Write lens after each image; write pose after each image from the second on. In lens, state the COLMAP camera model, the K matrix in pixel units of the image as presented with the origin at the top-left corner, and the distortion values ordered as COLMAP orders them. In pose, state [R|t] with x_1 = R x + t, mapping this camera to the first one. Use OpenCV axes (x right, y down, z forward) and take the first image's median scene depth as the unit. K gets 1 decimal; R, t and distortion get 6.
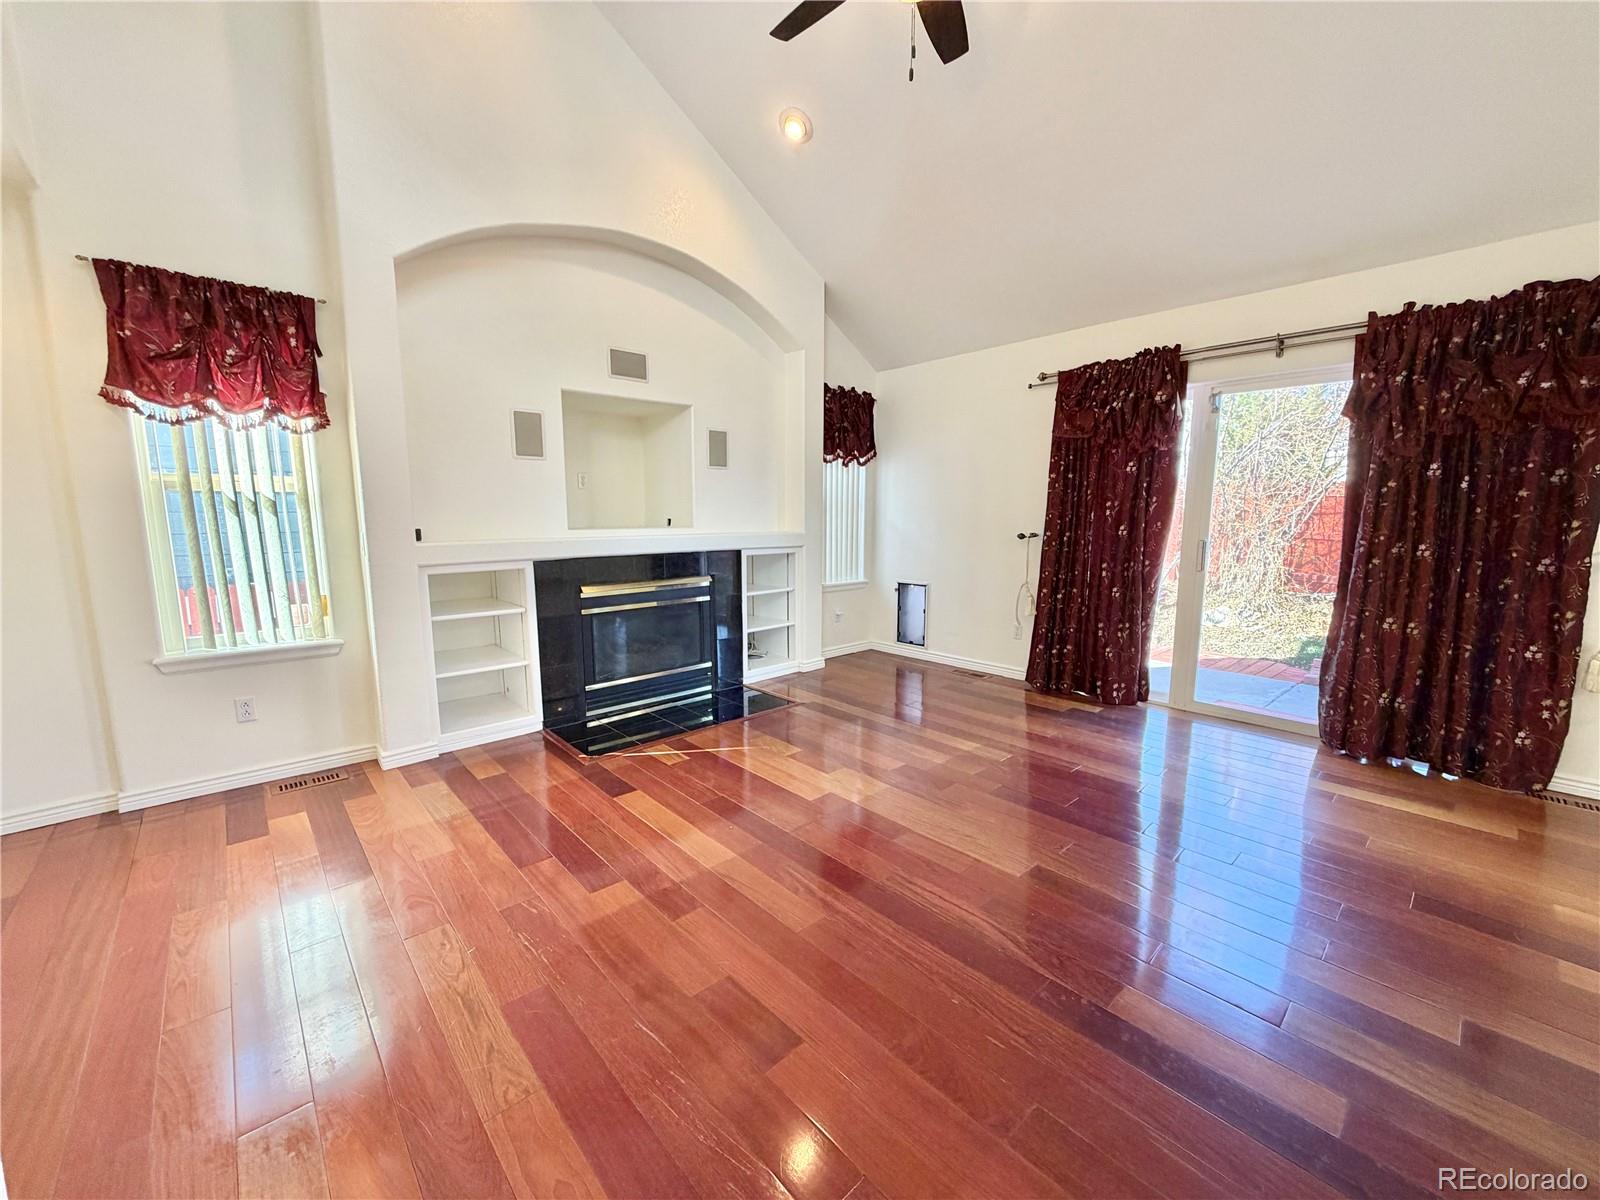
lens RADIAL K [[637.4, 0, 797.3], [0, 637.4, 598.7], [0, 0, 1]] dist [0.001459, 0.000089]
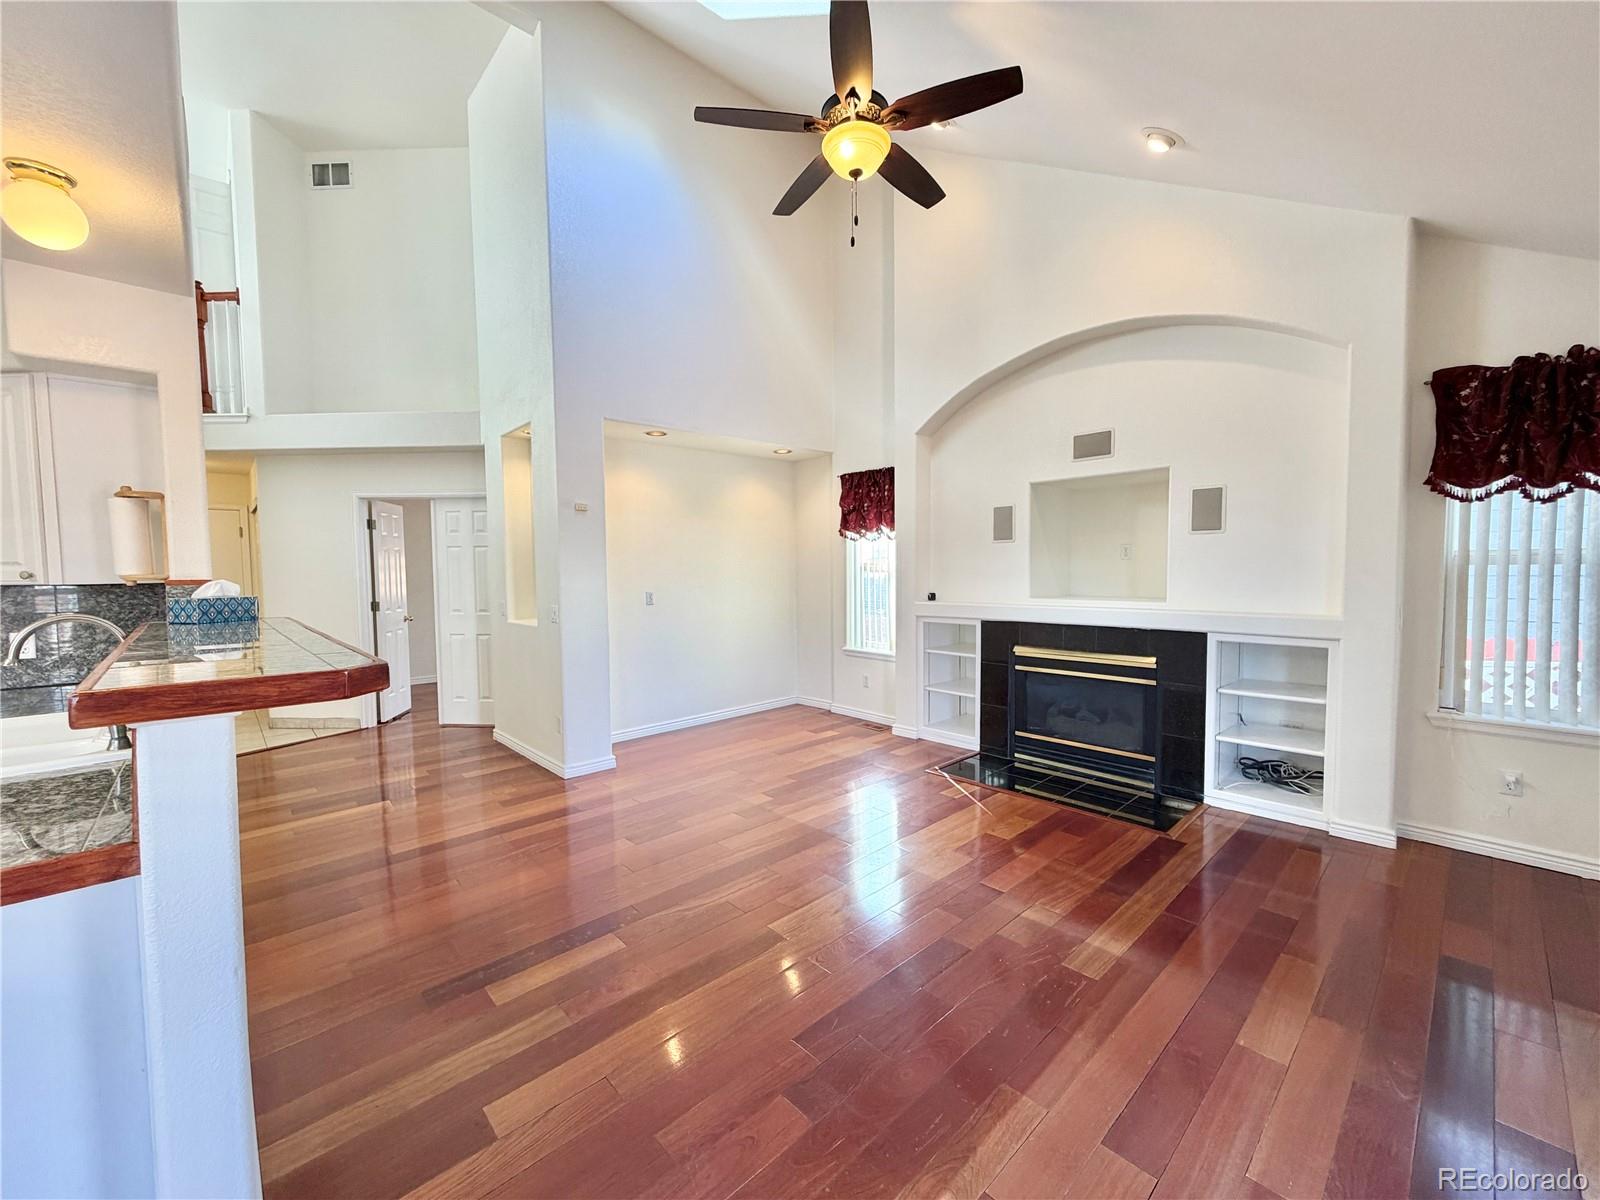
lens RADIAL K [[637.4, 0, 797.0], [0, 637.4, 603.1], [0, 0, 1]] dist [0.001459, 0.000089]
pose [[0.008447, 0.053618, -0.998526, 0.810274], [-0.127448, 0.990476, 0.052107, -0.103347], [0.991809, 0.126820, 0.015200, 0.543296]]
